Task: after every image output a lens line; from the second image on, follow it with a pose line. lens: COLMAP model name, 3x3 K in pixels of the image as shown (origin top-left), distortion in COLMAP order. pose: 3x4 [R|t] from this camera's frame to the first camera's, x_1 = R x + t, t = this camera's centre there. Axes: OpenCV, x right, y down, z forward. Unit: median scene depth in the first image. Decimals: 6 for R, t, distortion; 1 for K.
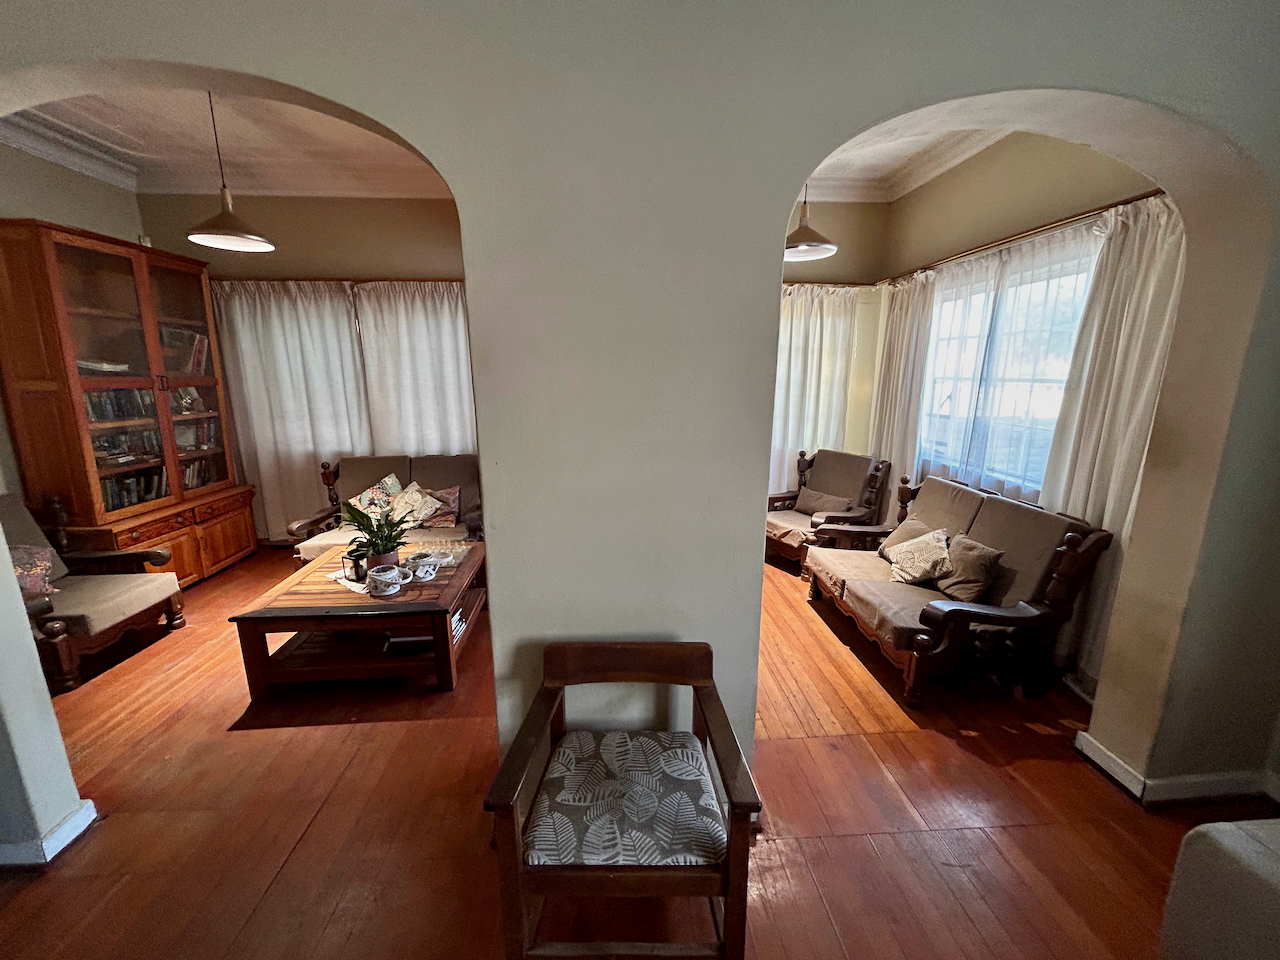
lens RADIAL K [[514.4, 0, 635.8], [0, 514.4, 480.4], [0, 0, 1]] dist [-0.001044, 0.000347]
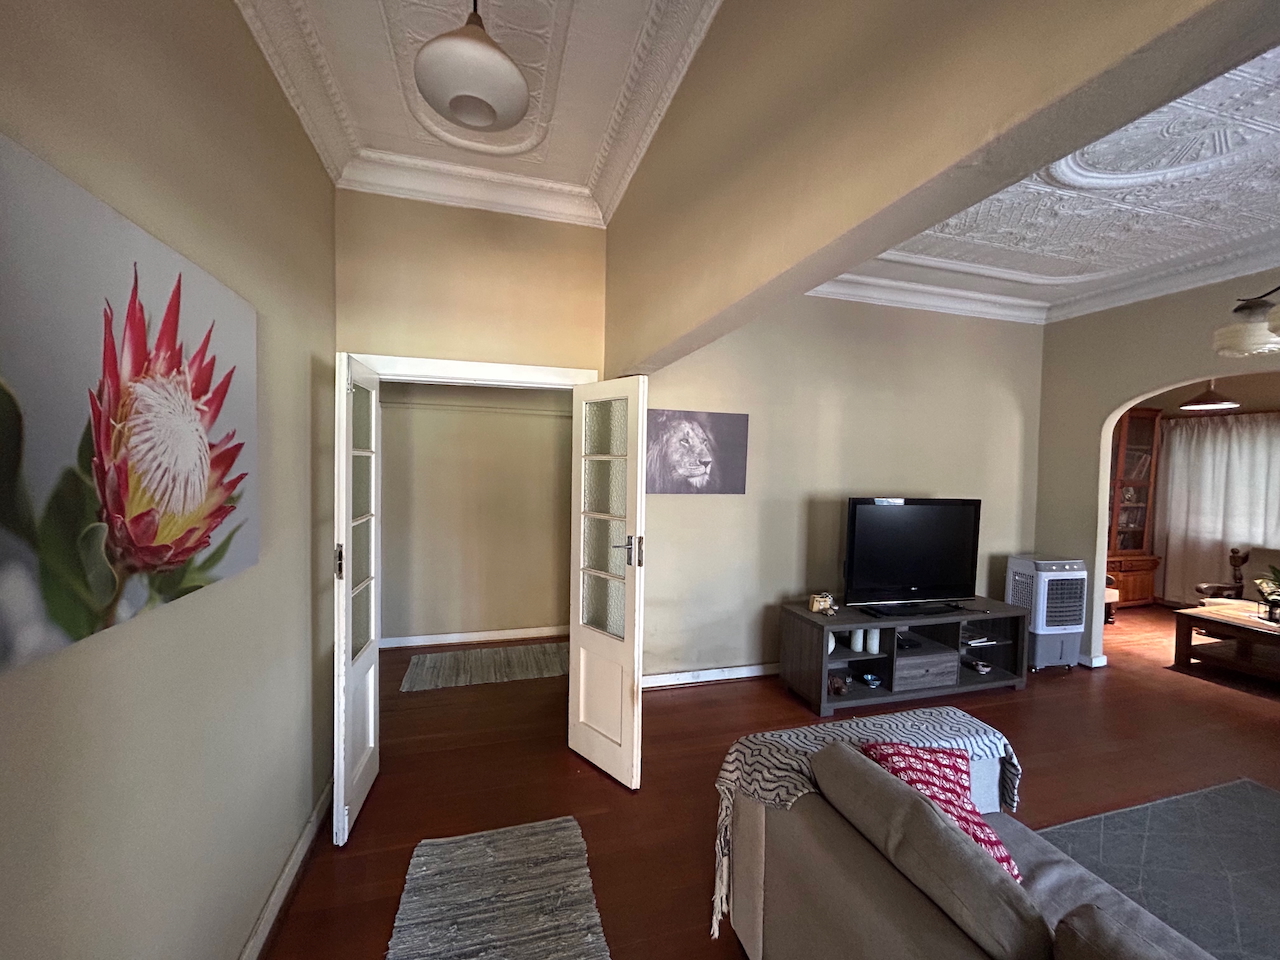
lens RADIAL K [[514.4, 0, 641.6], [0, 514.4, 482.9], [0, 0, 1]] dist [-0.001044, 0.000347]
pose [[0.229414, 0.042441, -0.972403, 0.315478], [-0.224775, 0.974354, -0.010504, 0.157593], [0.947019, 0.220982, 0.233070, -0.778382]]
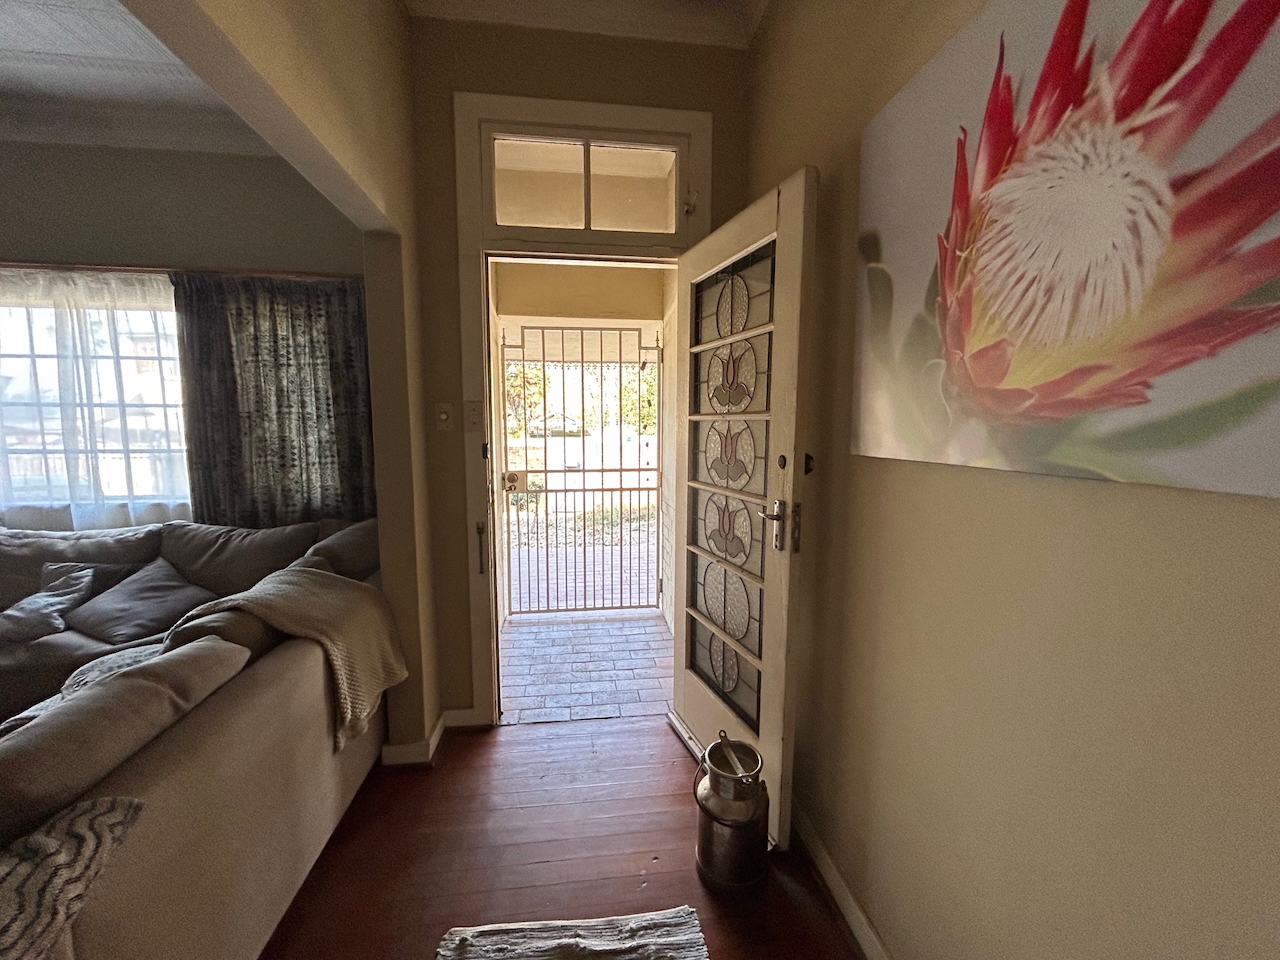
lens RADIAL K [[514.4, 0, 637.8], [0, 514.4, 481.9], [0, 0, 1]] dist [-0.001044, 0.000347]
pose [[-0.066016, -0.104030, 0.992381, -0.202334], [0.207332, 0.971414, 0.115624, 0.225817], [-0.976041, 0.213385, -0.042560, -0.788703]]
